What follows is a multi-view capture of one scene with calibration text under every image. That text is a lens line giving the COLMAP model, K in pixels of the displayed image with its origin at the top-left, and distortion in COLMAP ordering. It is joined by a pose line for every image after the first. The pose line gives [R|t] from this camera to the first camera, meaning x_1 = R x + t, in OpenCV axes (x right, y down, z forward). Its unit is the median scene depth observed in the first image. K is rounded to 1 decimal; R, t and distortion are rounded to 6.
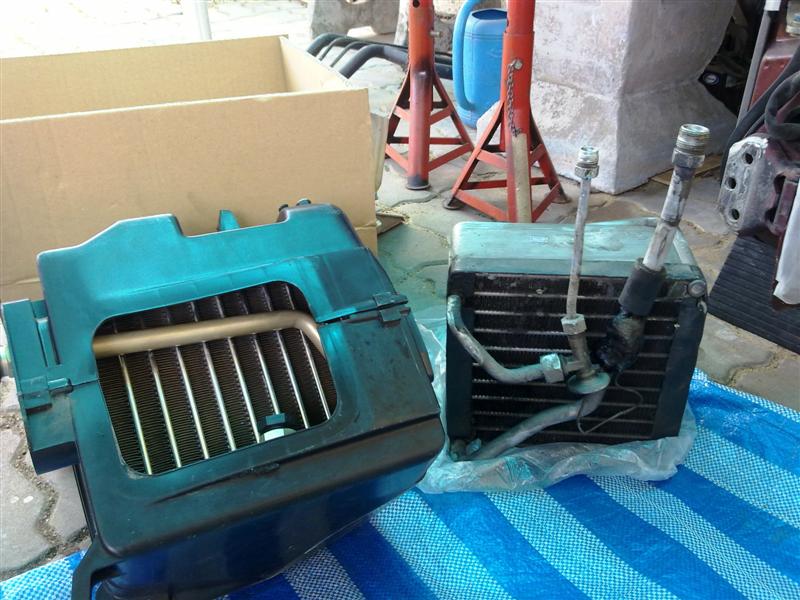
lens RADIAL K [[743.4, 0, 400.0], [0, 743.4, 300.0], [0, 0, 1]] dist [0.136503, -0.199882]
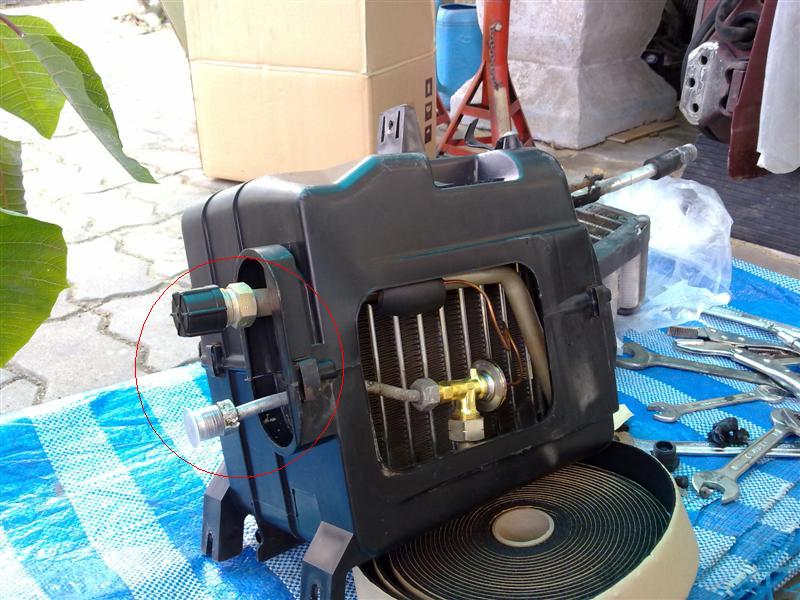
lens RADIAL K [[743.4, 0, 400.0], [0, 743.4, 300.0], [0, 0, 1]] dist [0.136503, -0.199882]
pose [[0.996005, -0.033043, 0.082964, -0.089380], [0.037770, 0.997712, -0.056066, 0.144197], [-0.080921, 0.058976, 0.994974, -0.106444]]
